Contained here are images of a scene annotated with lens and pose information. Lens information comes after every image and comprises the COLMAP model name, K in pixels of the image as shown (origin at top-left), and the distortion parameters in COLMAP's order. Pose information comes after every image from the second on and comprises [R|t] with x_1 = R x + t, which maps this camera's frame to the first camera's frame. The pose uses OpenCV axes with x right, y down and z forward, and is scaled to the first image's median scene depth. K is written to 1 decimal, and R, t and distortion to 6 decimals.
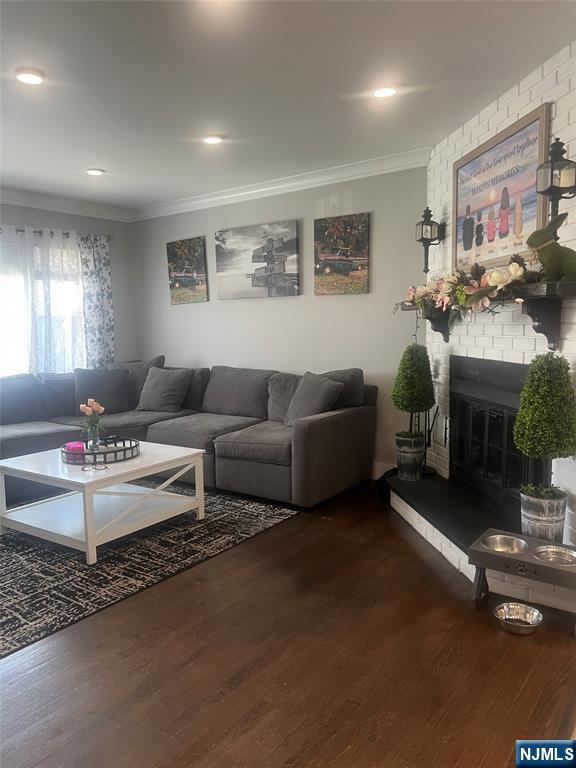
lens RADIAL K [[578.9, 0, 288.6], [0, 578.9, 394.8], [0, 0, 1]] dist [0.074101, -0.073908]
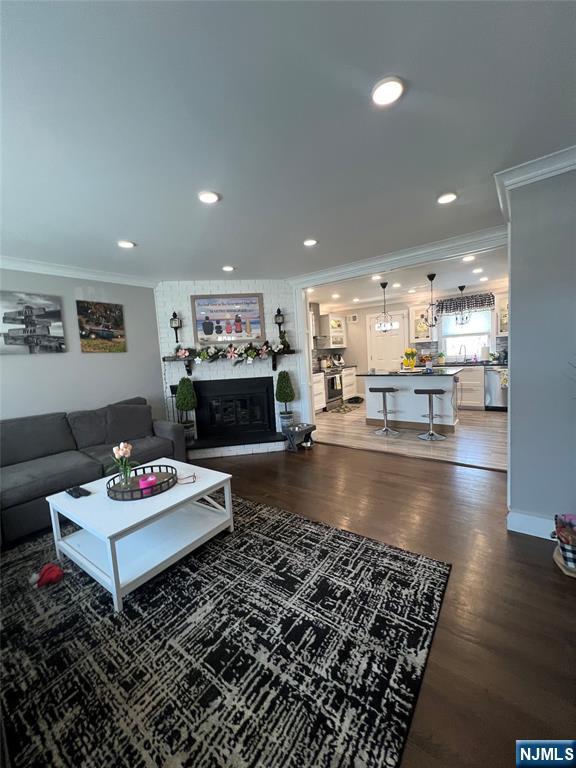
lens RADIAL K [[307.3, 0, 288.0], [0, 307.3, 384.0], [0, 0, 1]] dist [0.000023, 0.000039]
pose [[0.010052, -0.087993, 0.996070, -0.863248], [0.172564, 0.981328, 0.084949, -0.093110], [-0.984947, 0.171032, 0.025049, 0.624755]]
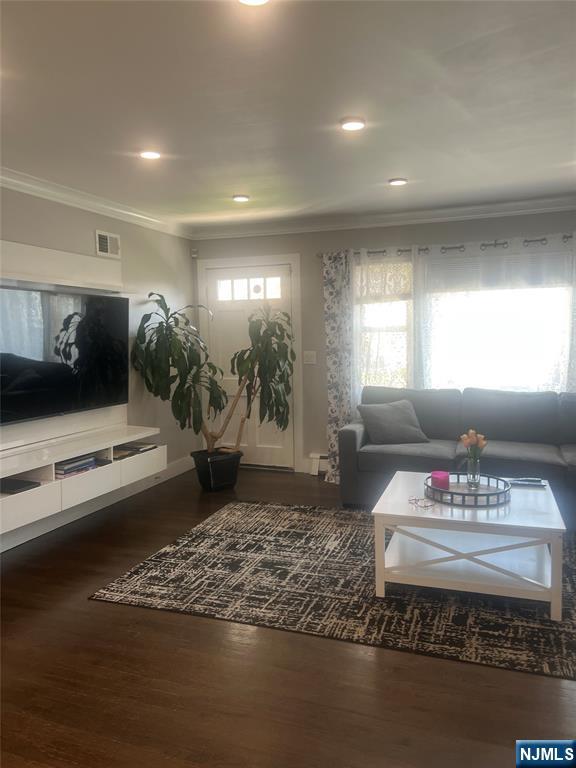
lens RADIAL K [[575.9, 0, 288.0], [0, 575.9, 384.0], [0, 0, 1]] dist [0.067393, -0.081993]
pose [[0.272268, 0.094952, -0.957525, 0.418407], [-0.095817, 0.992849, 0.071209, -0.096151], [0.957439, 0.072359, 0.279419, 0.446235]]
